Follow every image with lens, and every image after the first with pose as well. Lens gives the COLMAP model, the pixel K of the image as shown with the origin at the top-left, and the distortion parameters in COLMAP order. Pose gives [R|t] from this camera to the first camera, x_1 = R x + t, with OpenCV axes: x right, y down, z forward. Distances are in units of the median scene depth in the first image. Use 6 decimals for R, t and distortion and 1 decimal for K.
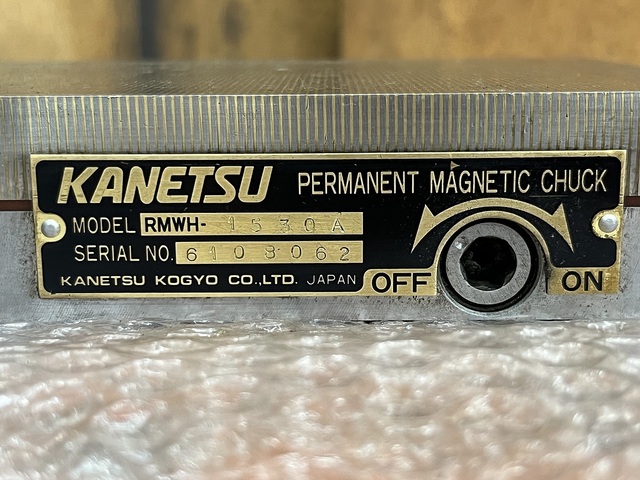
lens RADIAL K [[1046.8, 0, 319.6], [0, 1046.8, 240.1], [0, 0, 1]] dist [0.061953, 0.000000]
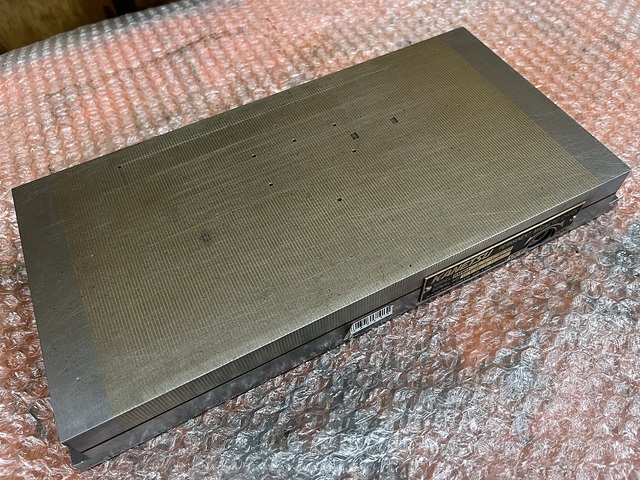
lens RADIAL K [[503.2, 0, 319.0], [0, 503.2, 243.5], [0, 0, 1]] dist [0.017901, -0.048889]
pose [[0.888186, -0.396016, 0.233019, -0.814854], [0.126613, 0.698433, 0.704386, -1.153653], [-0.441696, -0.596123, 0.670479, 0.258769]]
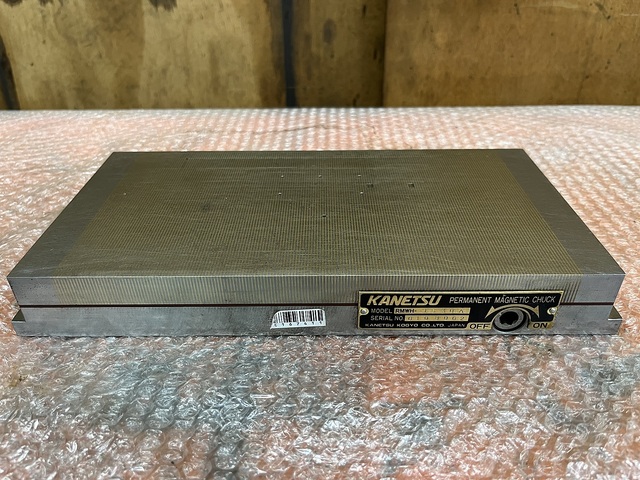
lens RADIAL K [[503.2, 0, 317.9], [0, 503.2, 235.2], [0, 0, 1]] dist [0.017901, -0.048889]
pose [[0.999990, -0.004463, 0.000609, -0.387961], [0.003921, 0.929050, 0.369933, -0.743026], [-0.002216, -0.369926, 0.929058, -0.241565]]
